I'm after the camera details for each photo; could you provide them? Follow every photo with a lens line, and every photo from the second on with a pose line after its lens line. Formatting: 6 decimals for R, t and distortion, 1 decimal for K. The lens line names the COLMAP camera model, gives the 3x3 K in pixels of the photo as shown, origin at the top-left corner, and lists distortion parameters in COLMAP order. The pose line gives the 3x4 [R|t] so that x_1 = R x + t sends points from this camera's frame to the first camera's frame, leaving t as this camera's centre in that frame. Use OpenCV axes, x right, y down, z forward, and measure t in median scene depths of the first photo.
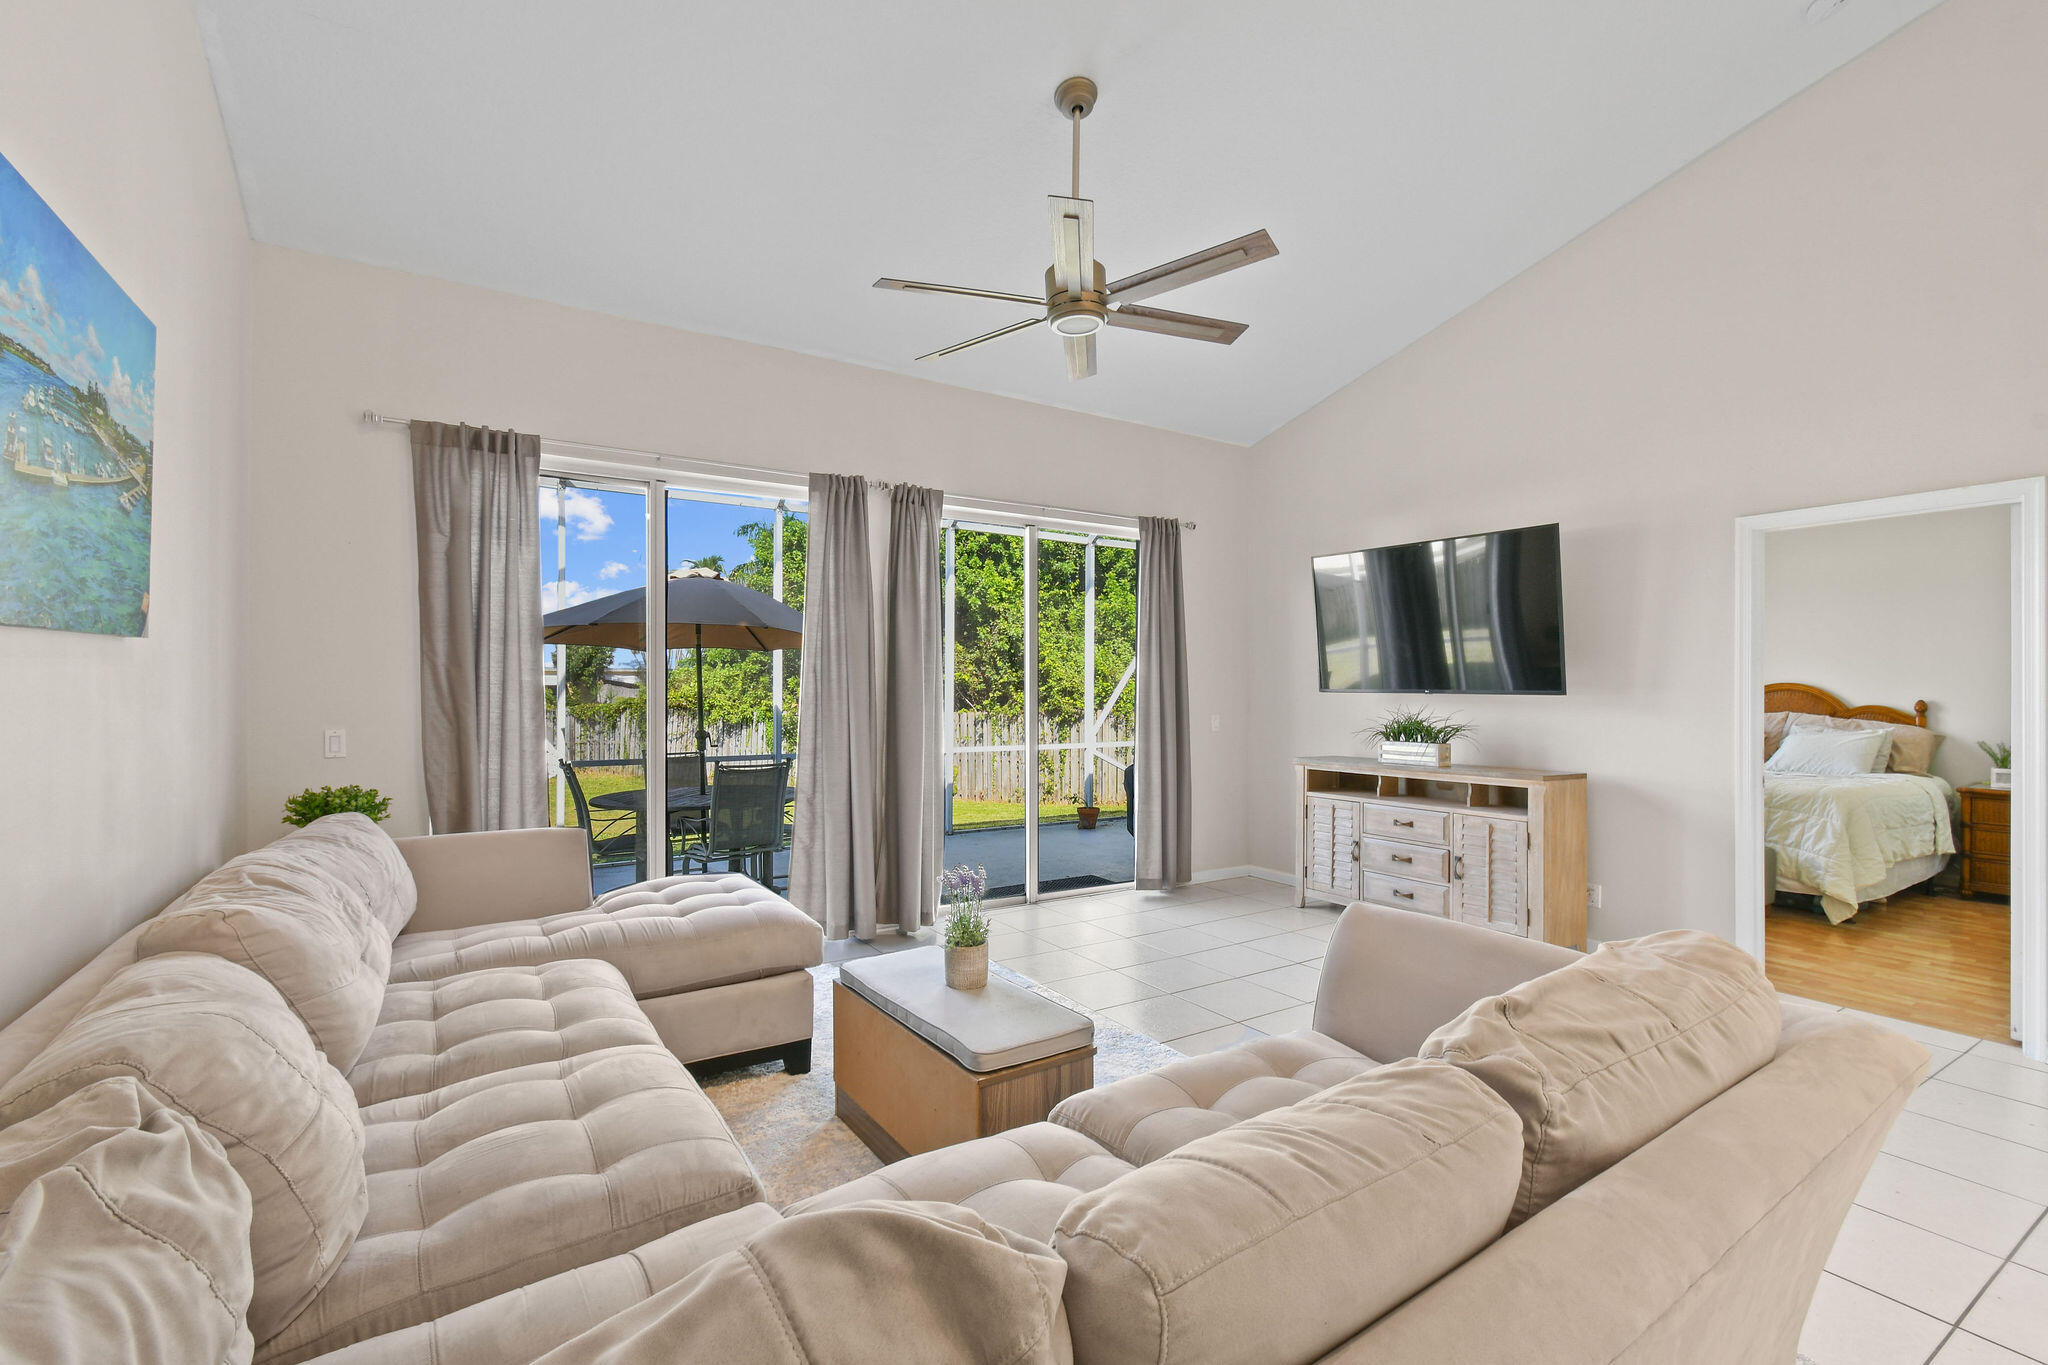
lens RADIAL K [[899.1, 0, 1027.4], [0, 899.1, 688.5], [0, 0, 1]] dist [0.007836, -0.003653]
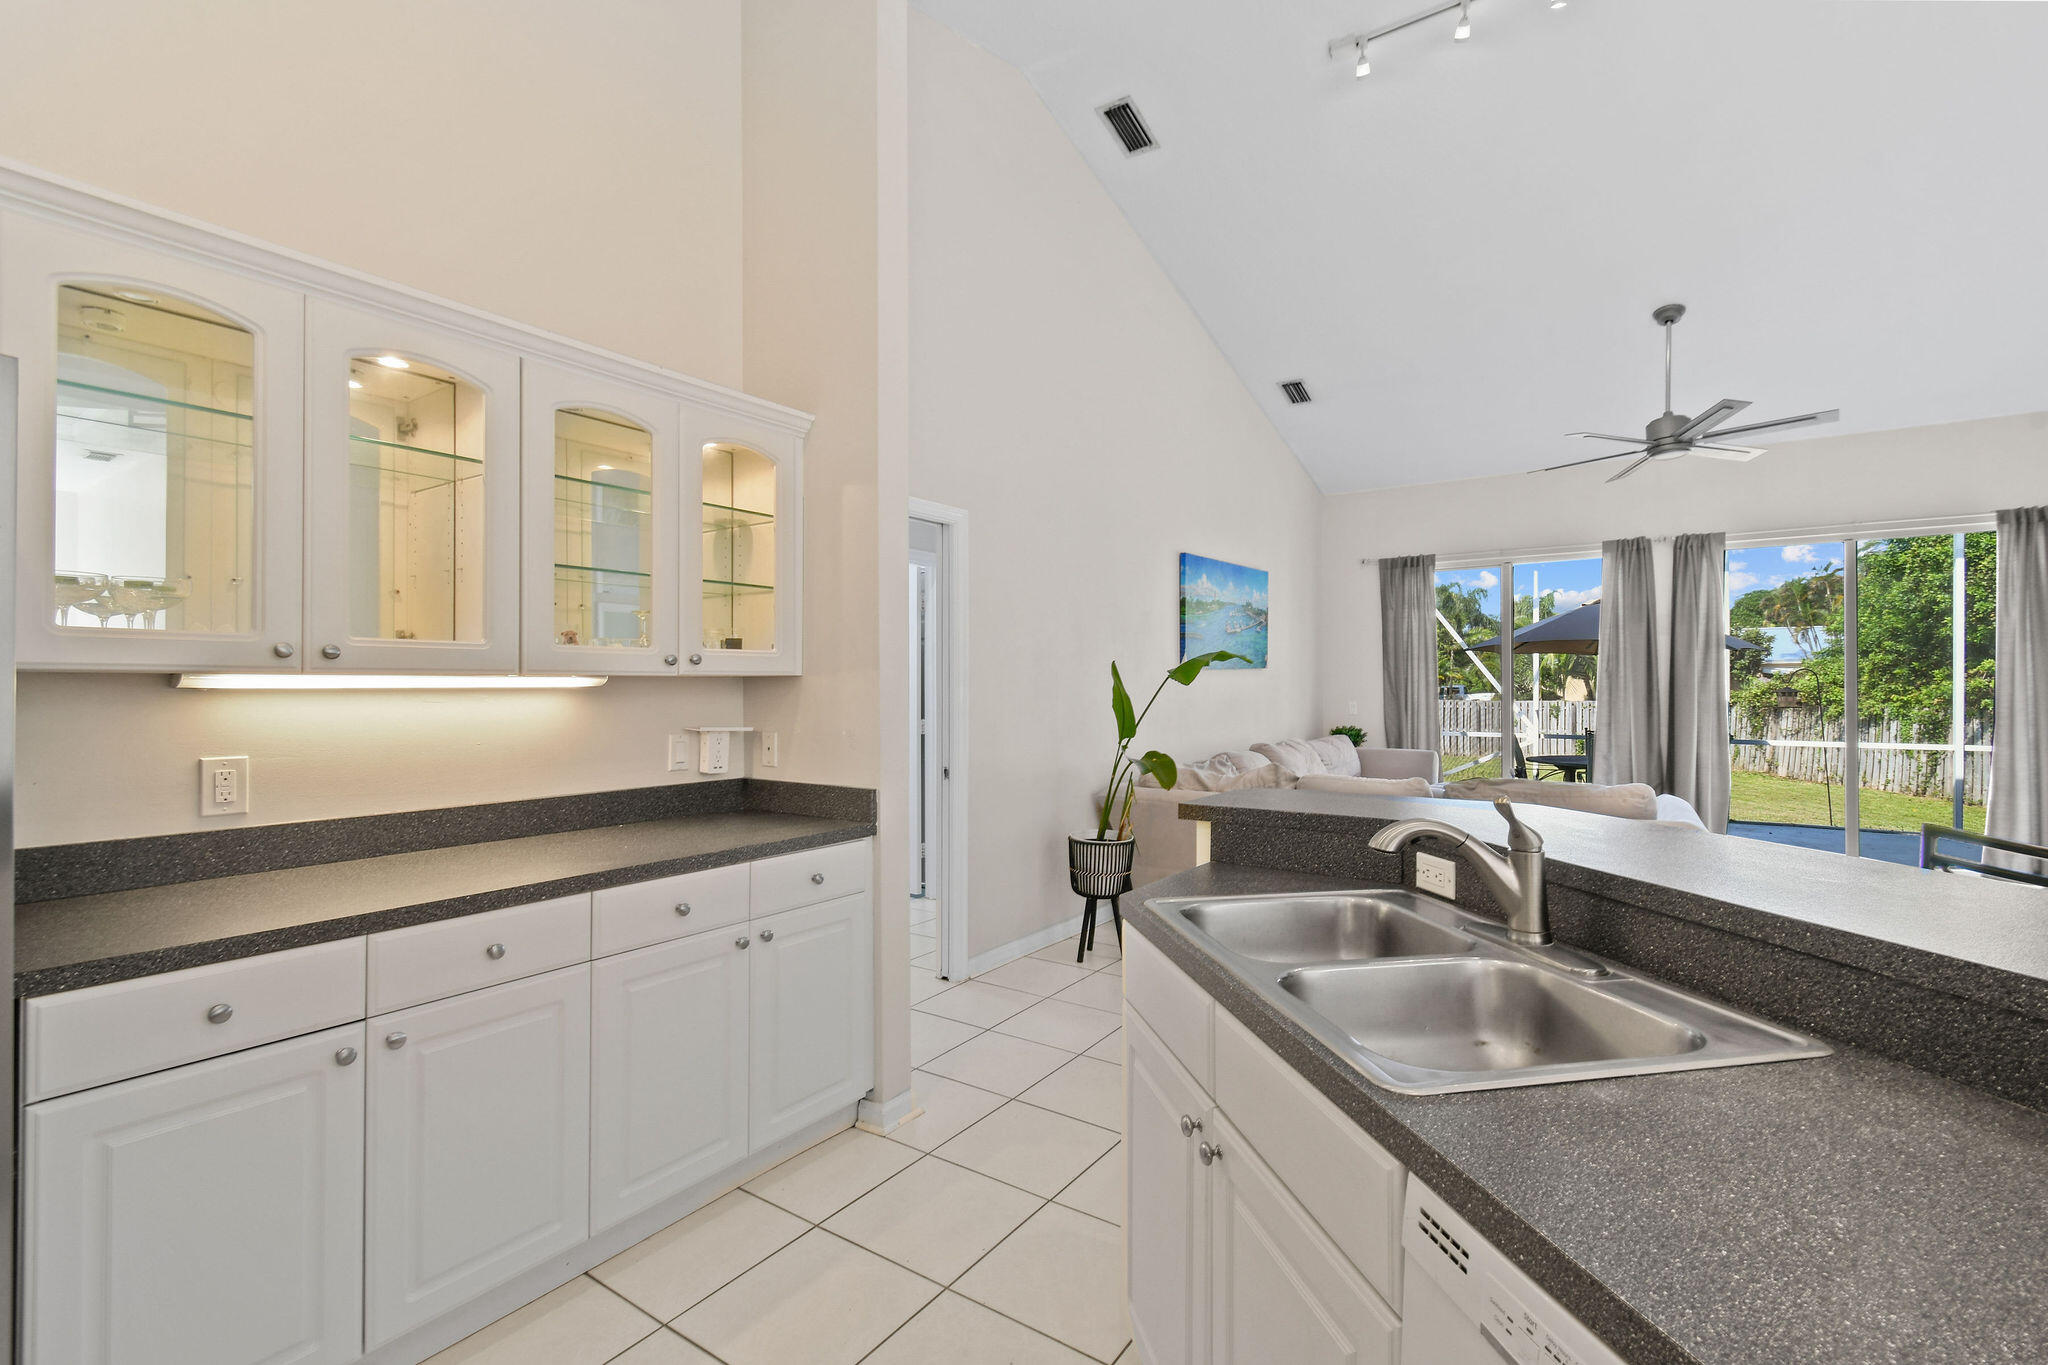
lens RADIAL K [[899.1, 0, 1053.2], [0, 899.1, 681.0], [0, 0, 1]] dist [0.007836, -0.003653]
pose [[0.407213, -0.007148, -0.913305, 0.899664], [0.004957, 0.999972, -0.005617, 0.001231], [0.913320, -0.002240, 0.407237, -0.546995]]
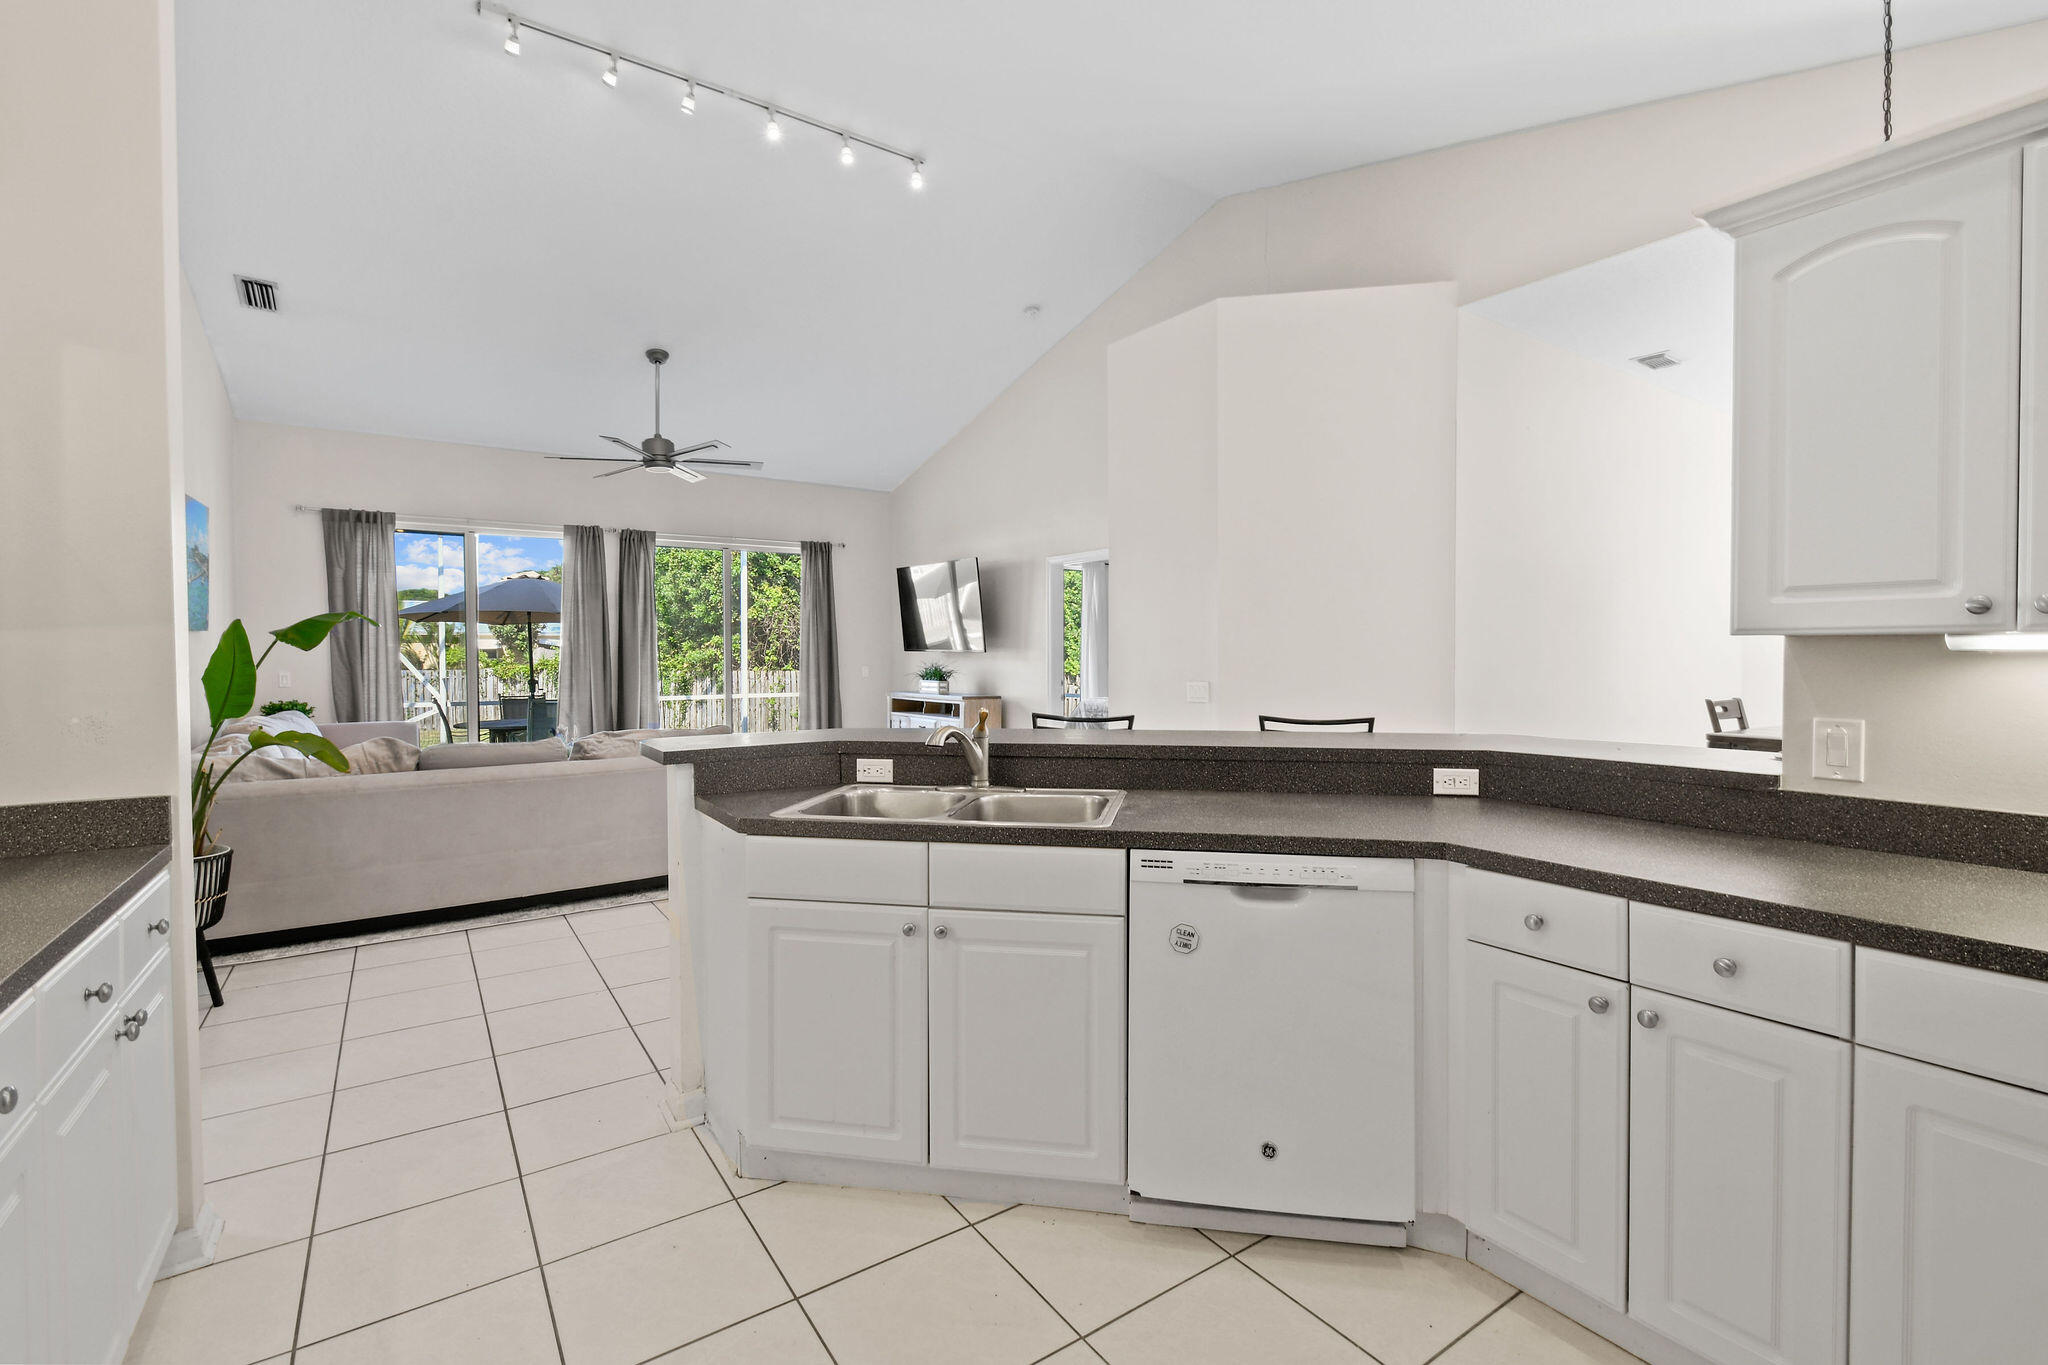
lens RADIAL K [[899.1, 0, 1016.1], [0, 899.1, 672.6], [0, 0, 1]] dist [0.007836, -0.003653]
pose [[0.999623, -0.003963, 0.027176, 0.669587], [0.003279, 0.999678, 0.025168, 0.002701], [-0.027267, -0.025070, 0.999314, -0.873890]]
